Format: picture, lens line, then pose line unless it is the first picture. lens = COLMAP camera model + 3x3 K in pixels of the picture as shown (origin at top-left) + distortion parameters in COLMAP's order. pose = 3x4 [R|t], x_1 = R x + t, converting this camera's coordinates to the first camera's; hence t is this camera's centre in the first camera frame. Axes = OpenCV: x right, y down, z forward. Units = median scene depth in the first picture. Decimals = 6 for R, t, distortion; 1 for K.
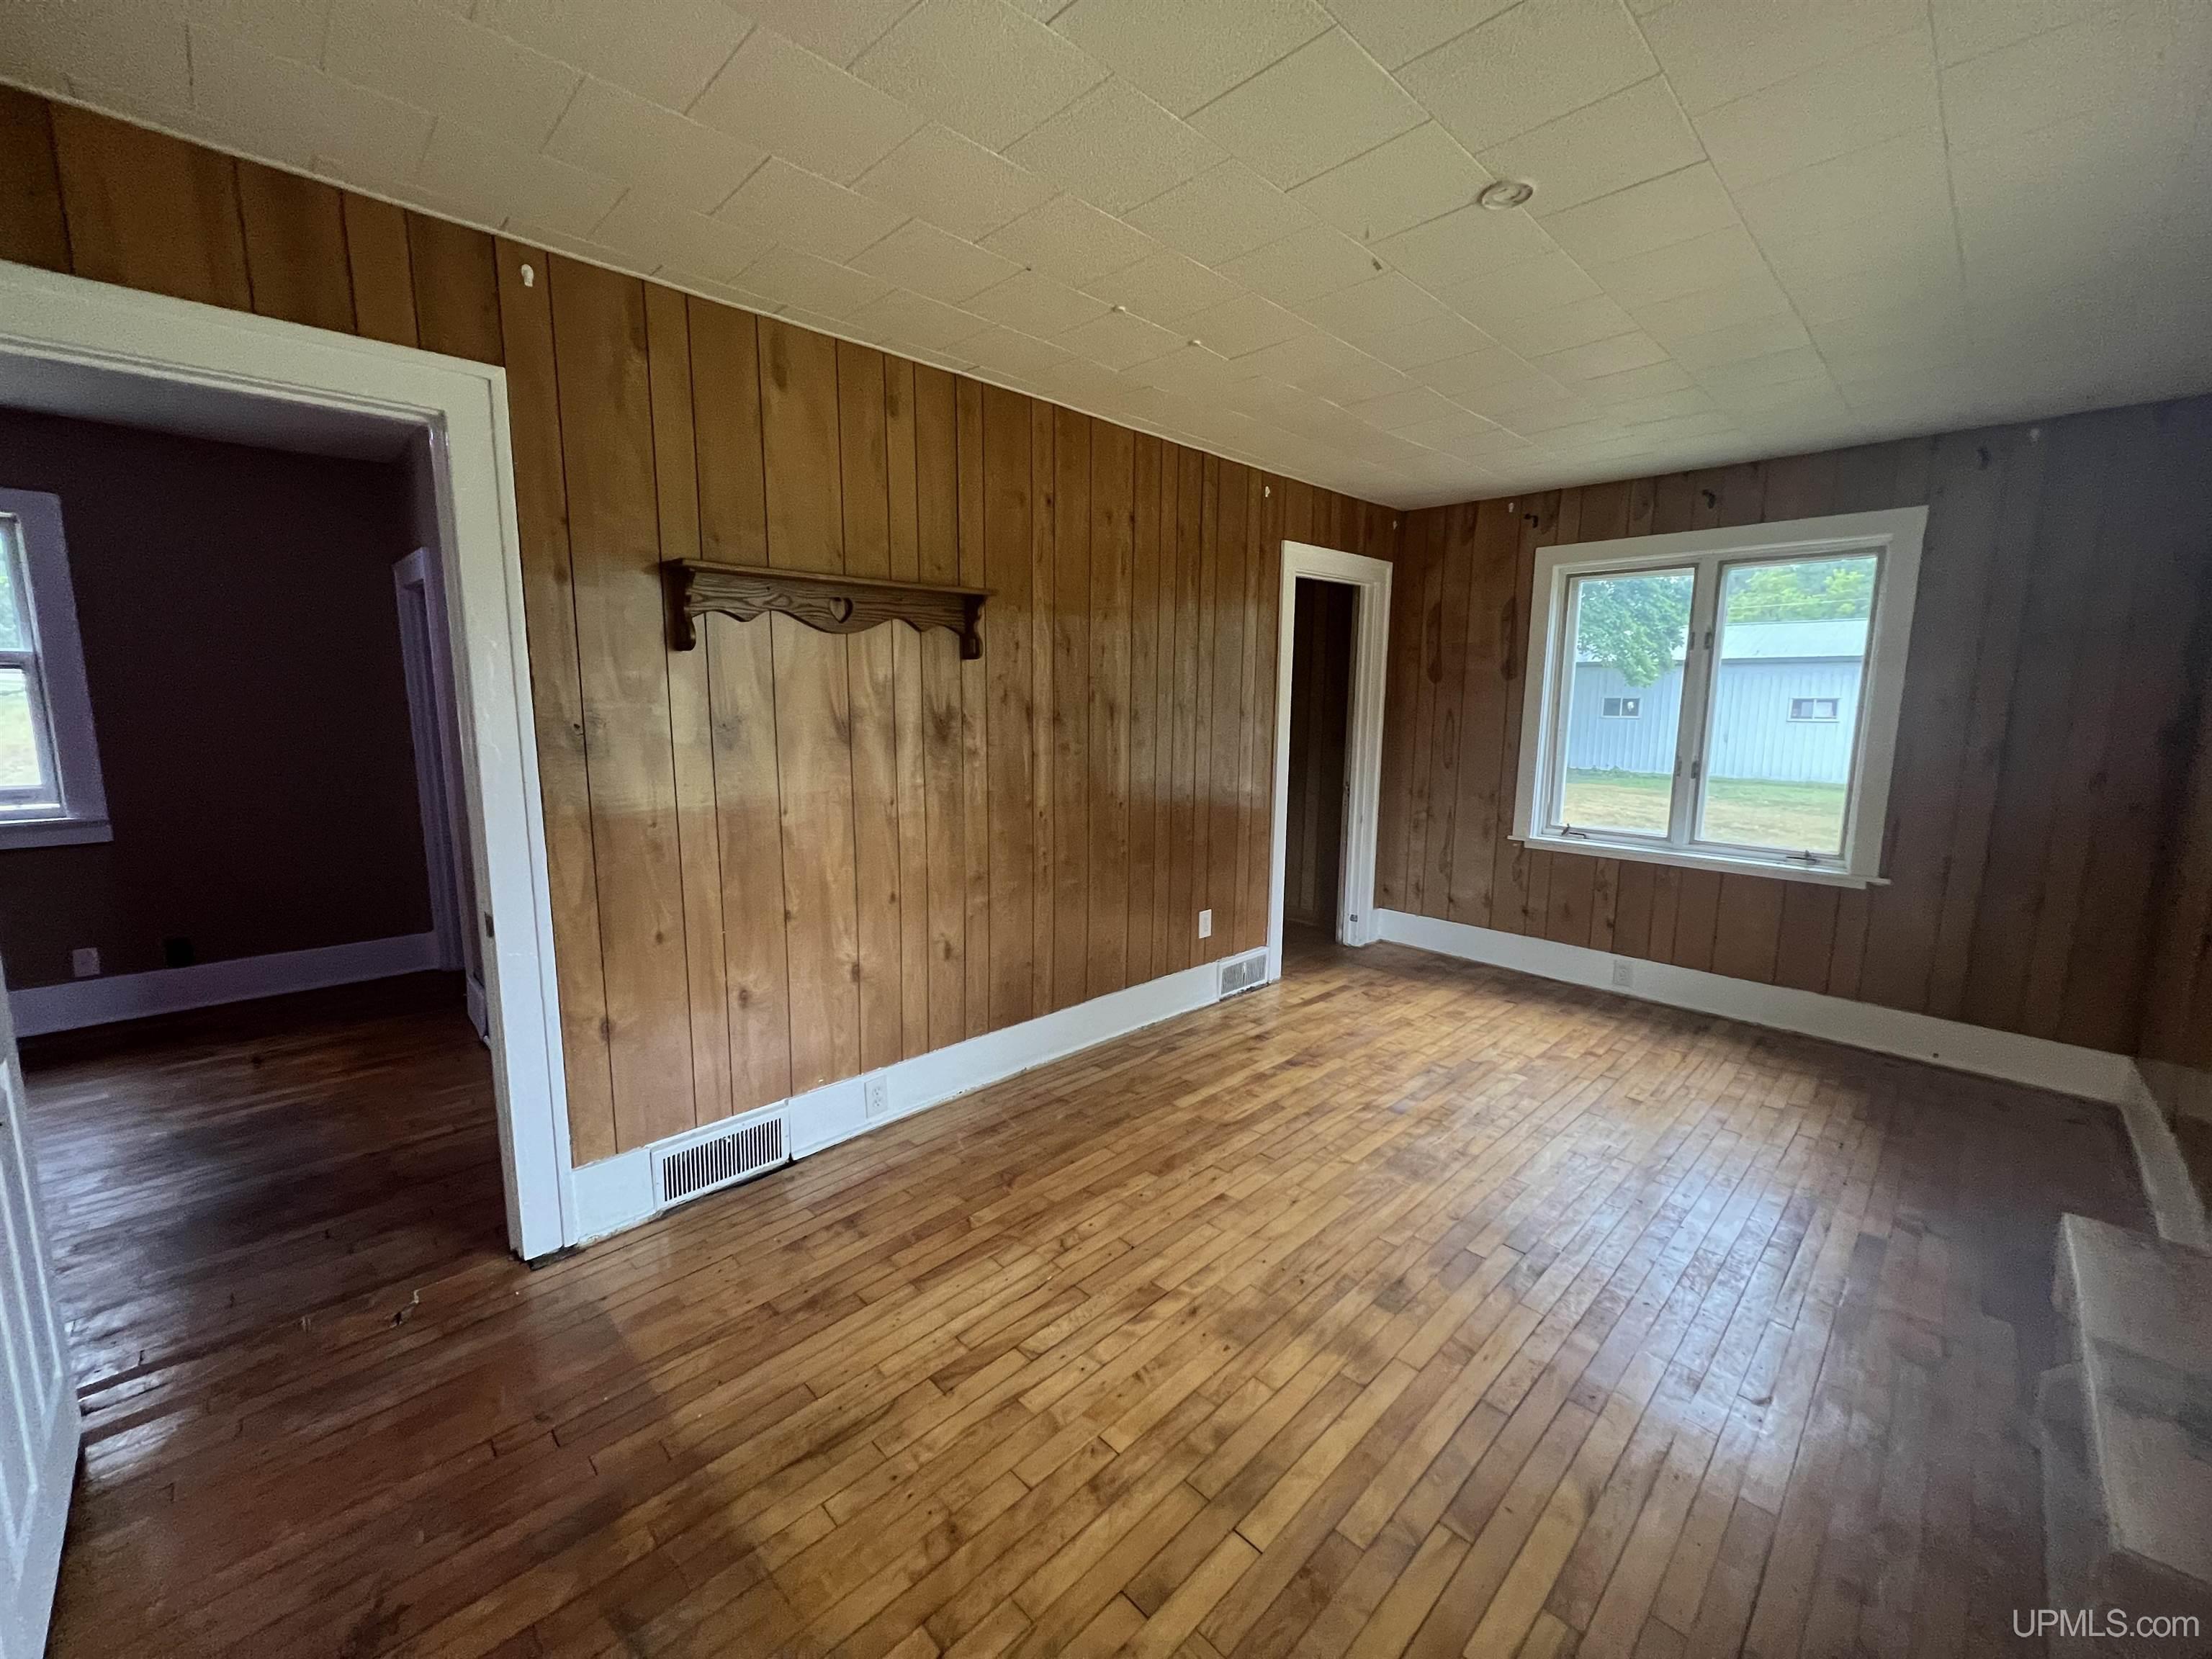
lens RADIAL K [[883.7, 0, 1103.4], [0, 883.7, 826.6], [0, 0, 1]] dist [0.001601, -0.000085]
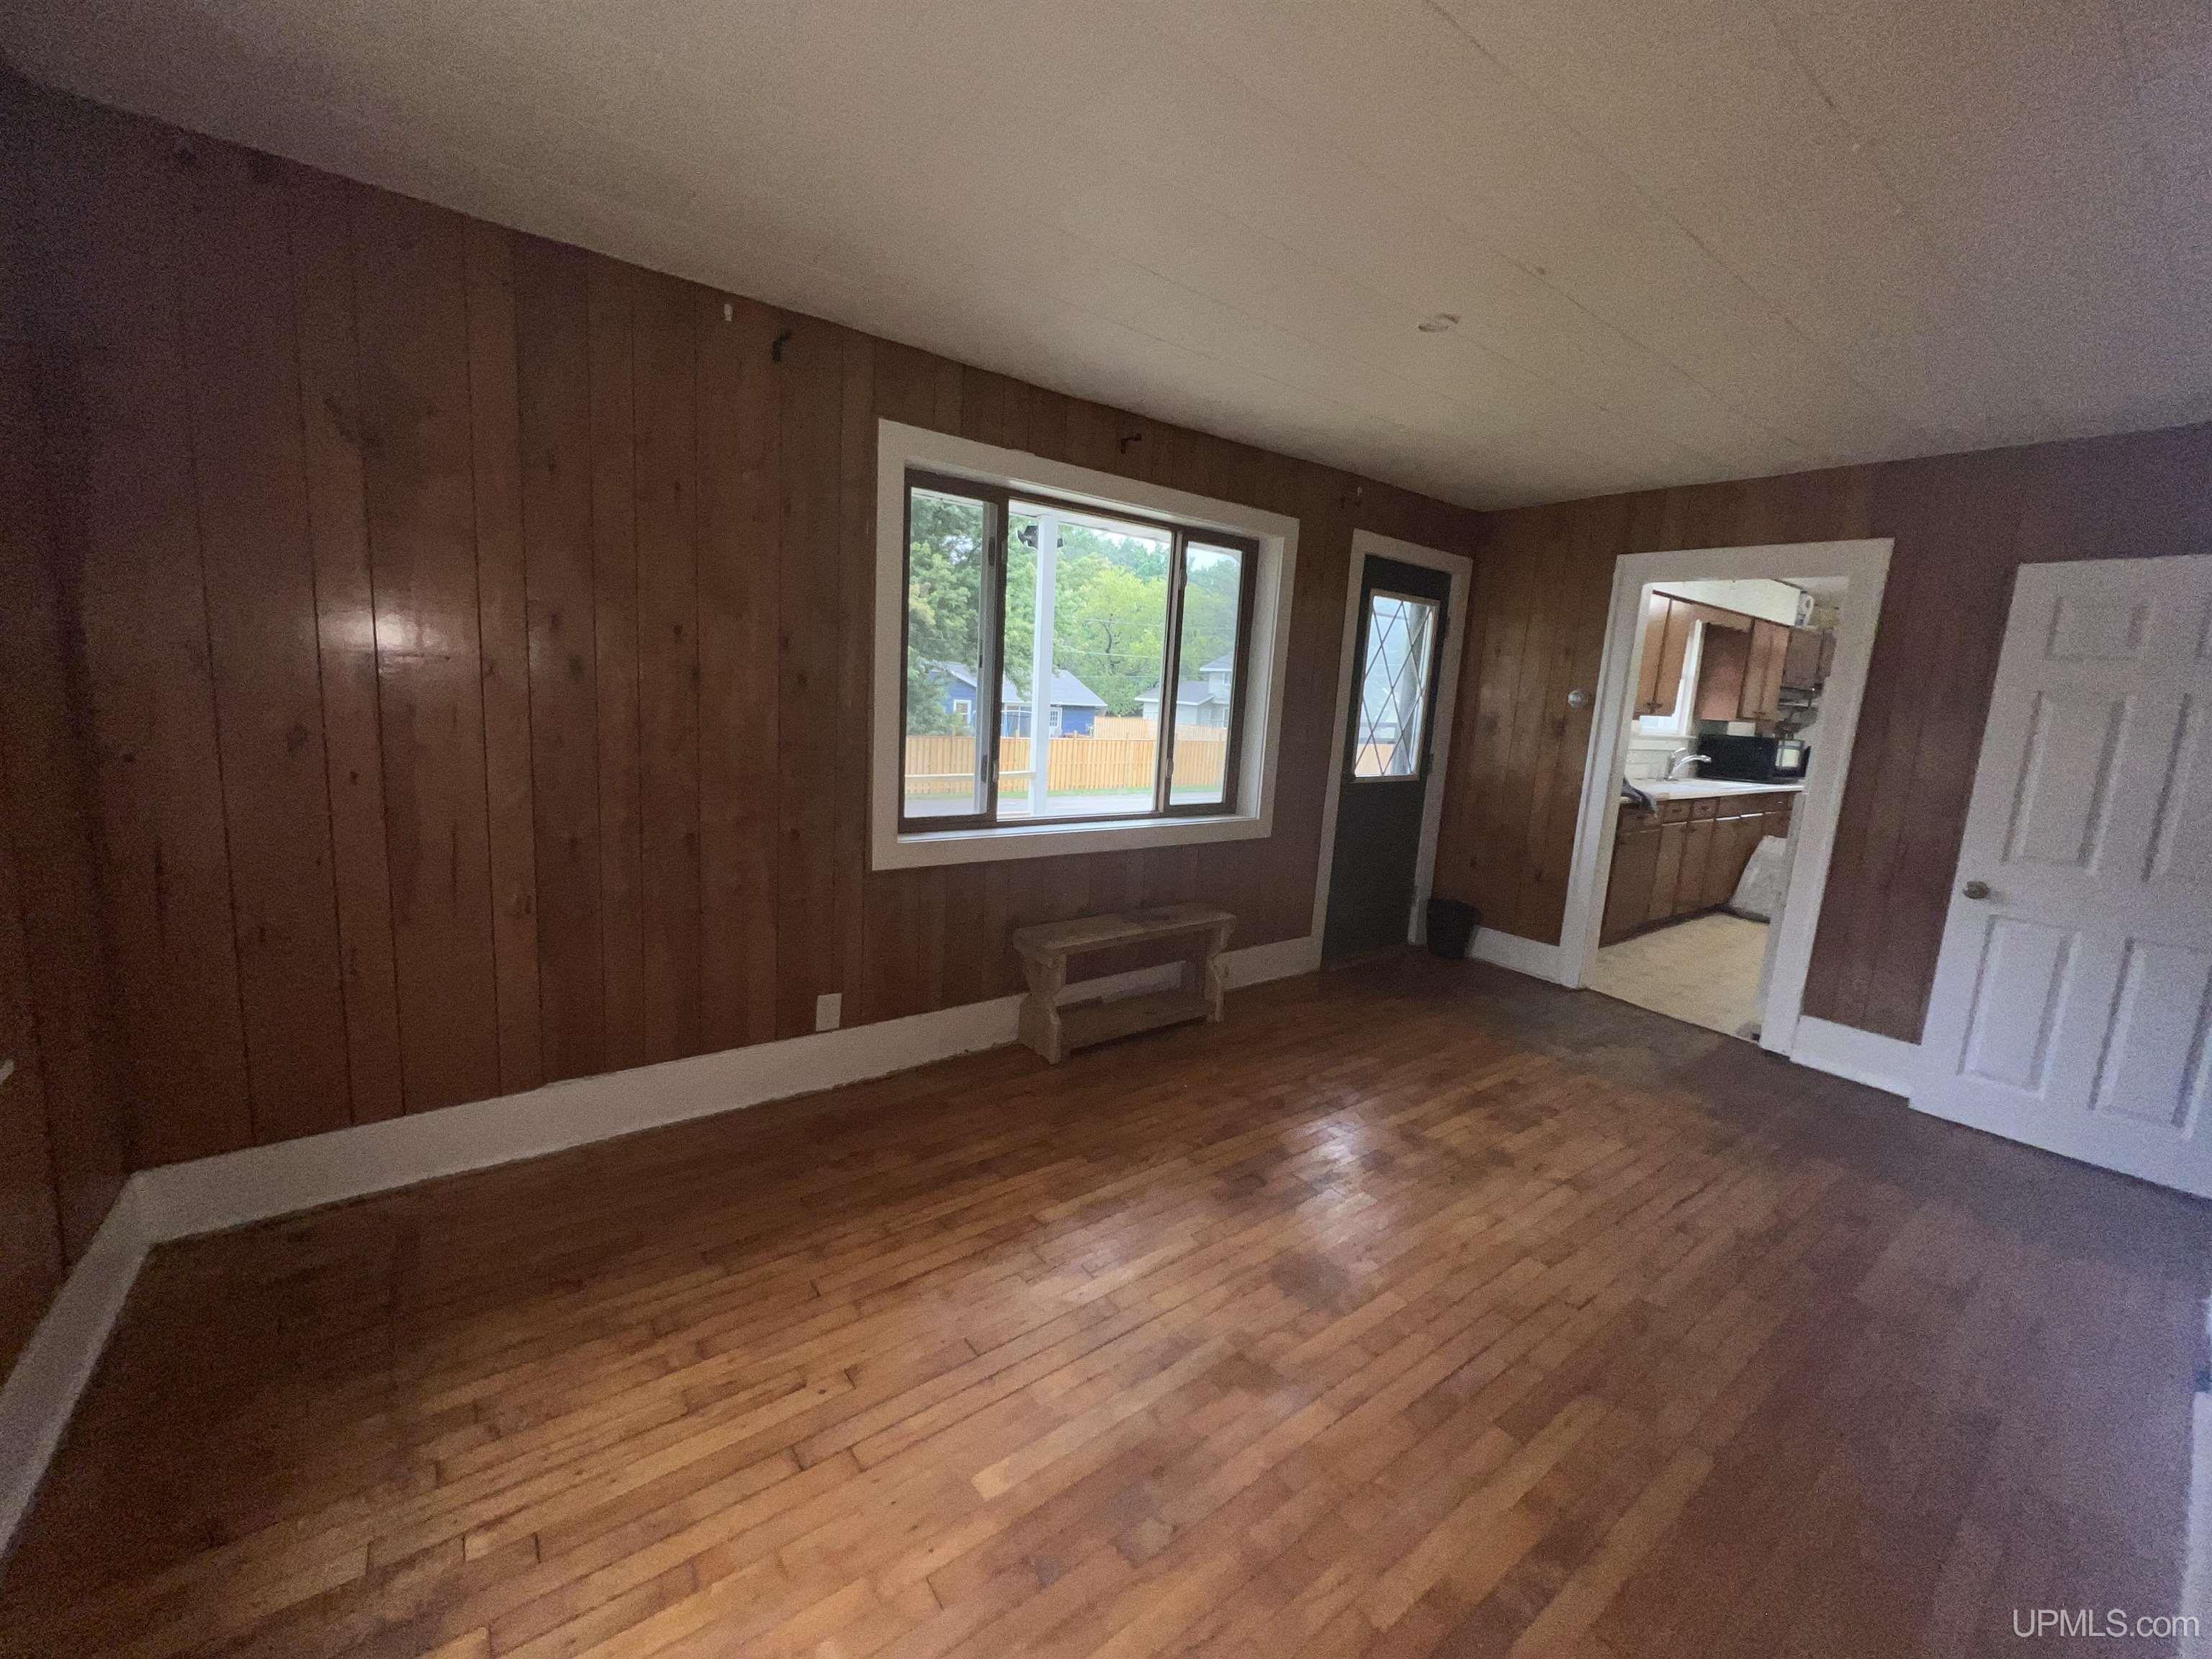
lens RADIAL K [[883.7, 0, 1103.4], [0, 883.7, 826.6], [0, 0, 1]] dist [0.001601, -0.000085]
pose [[-0.989749, -0.084232, 0.115331, 0.343813], [-0.046379, 0.953356, 0.298264, -0.166592], [-0.135075, 0.289858, -0.947490, 1.187919]]
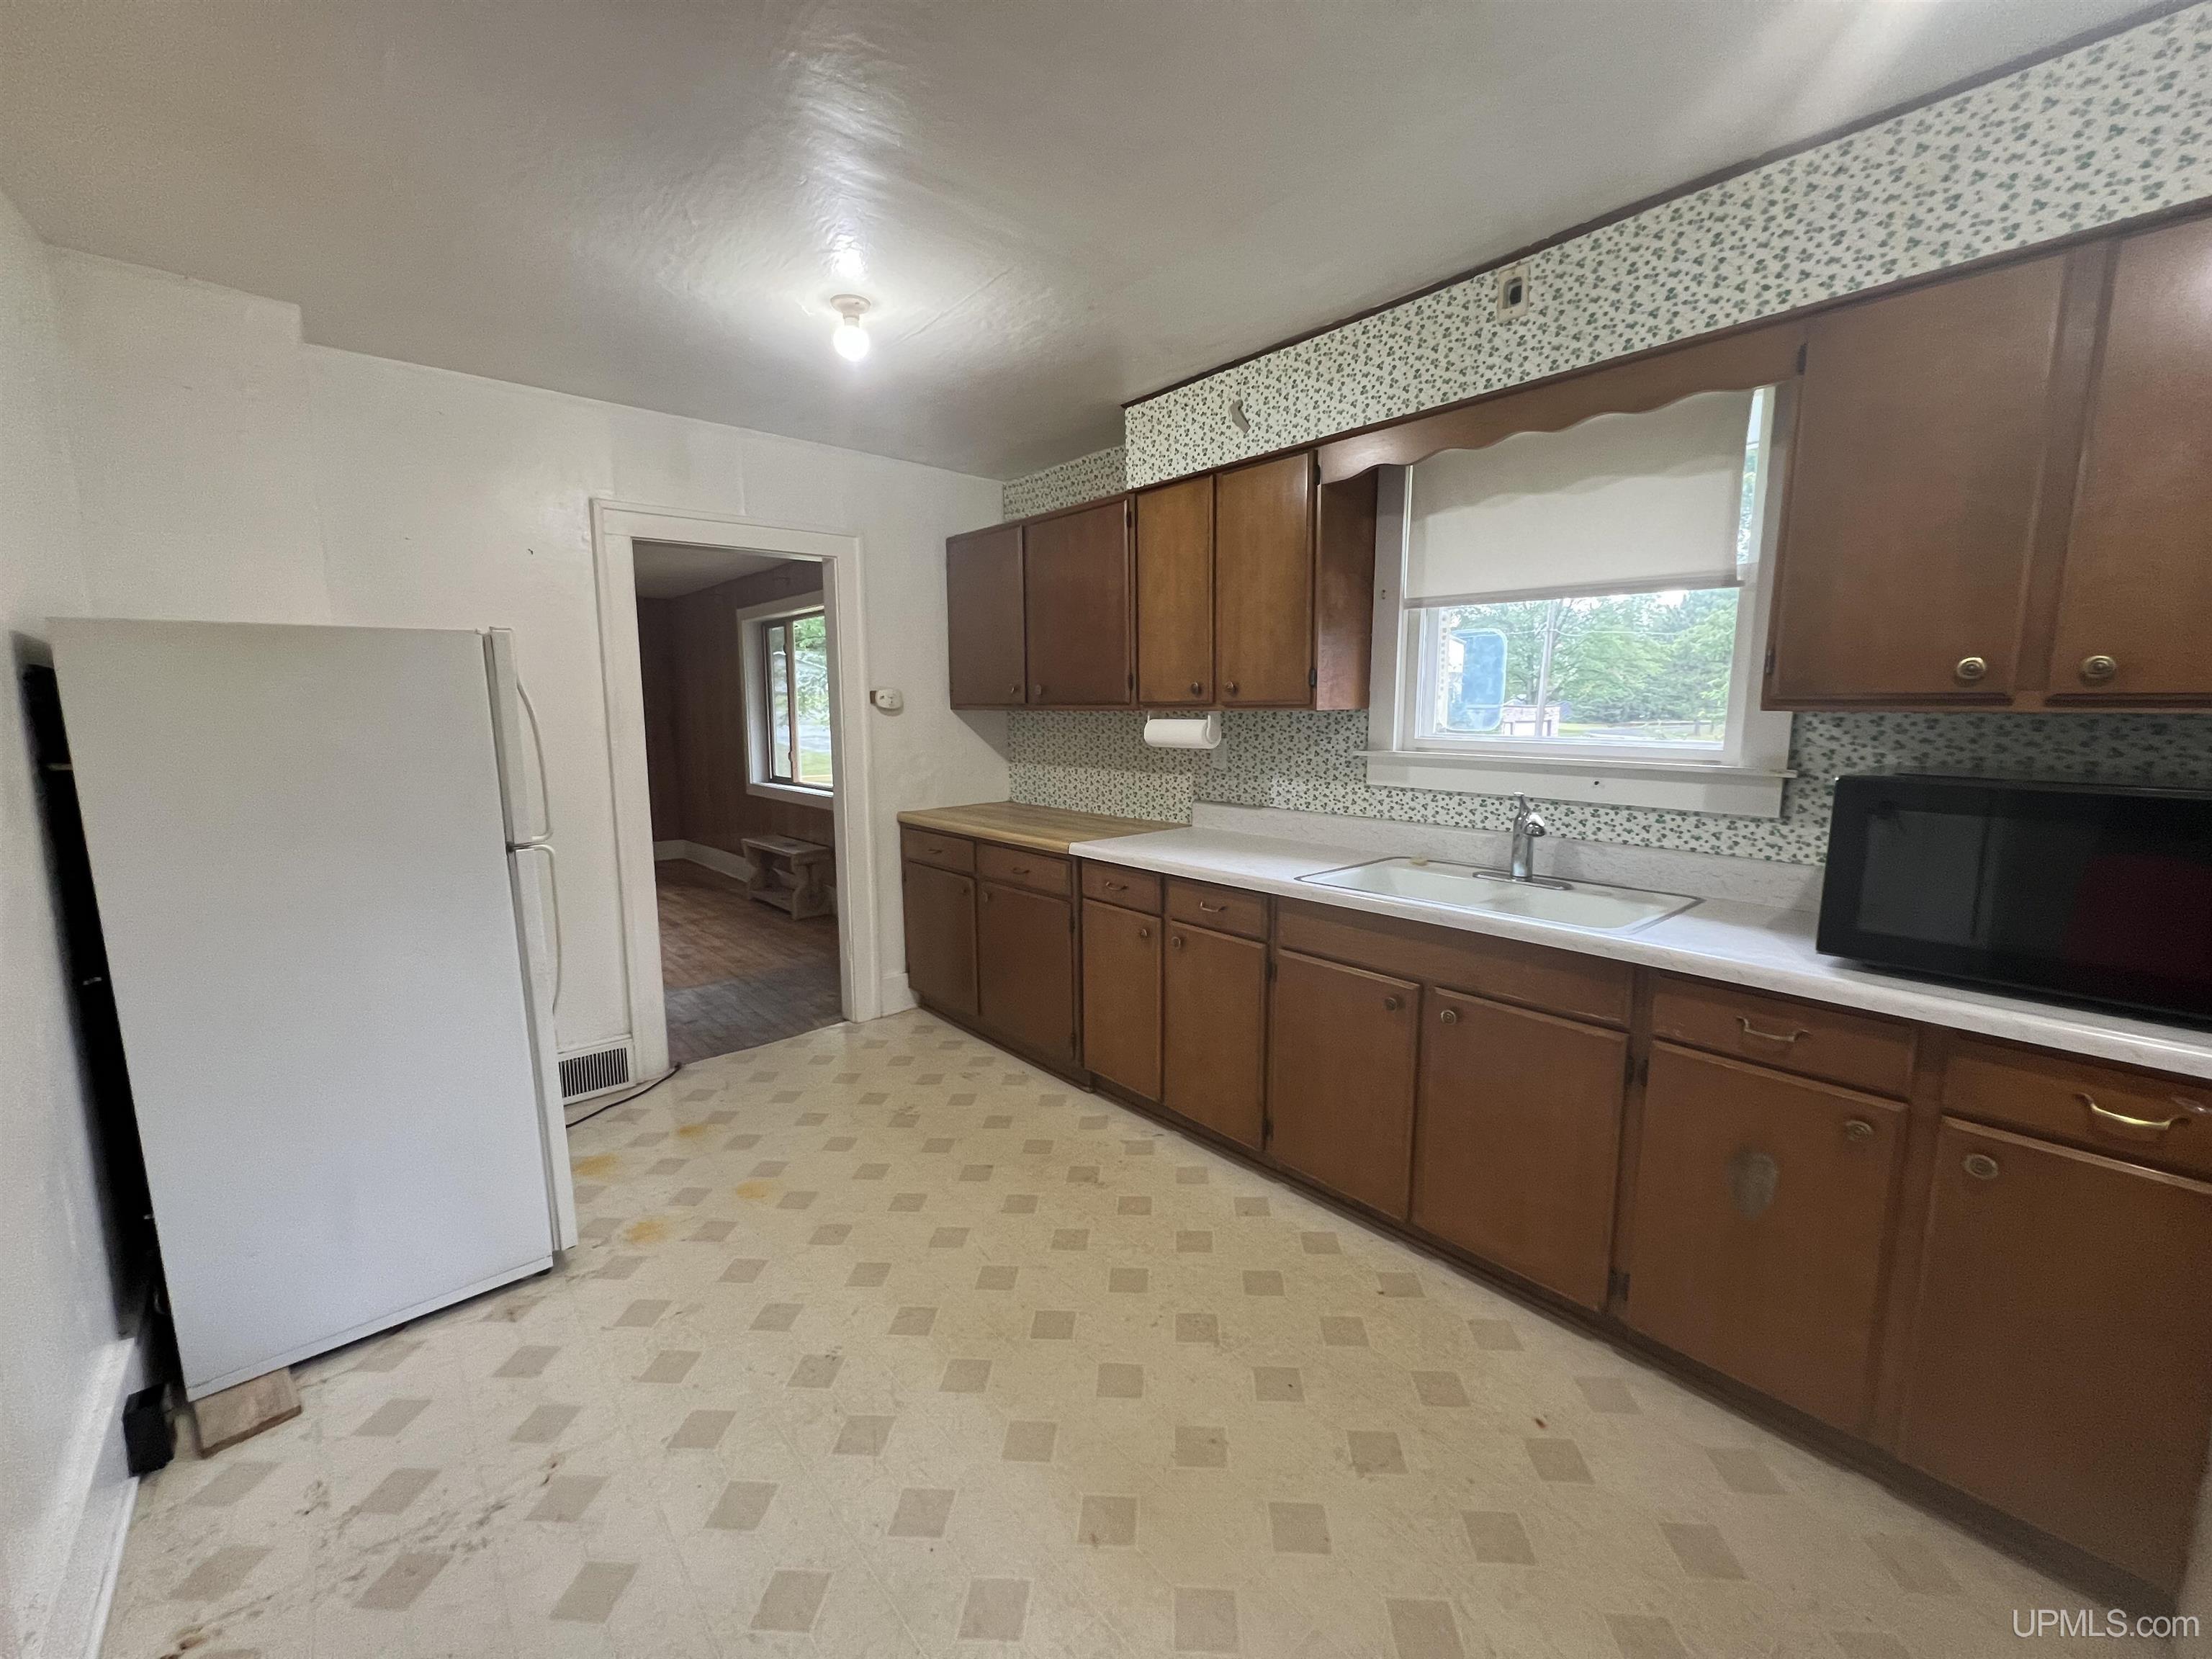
lens RADIAL K [[883.7, 0, 1103.4], [0, 883.7, 826.6], [0, 0, 1]] dist [0.001601, -0.000085]
pose [[0.050470, -0.142952, 0.988442, -1.172664], [0.149013, 0.979703, 0.134080, 0.042960], [-0.987546, 0.140524, 0.070748, -0.373292]]
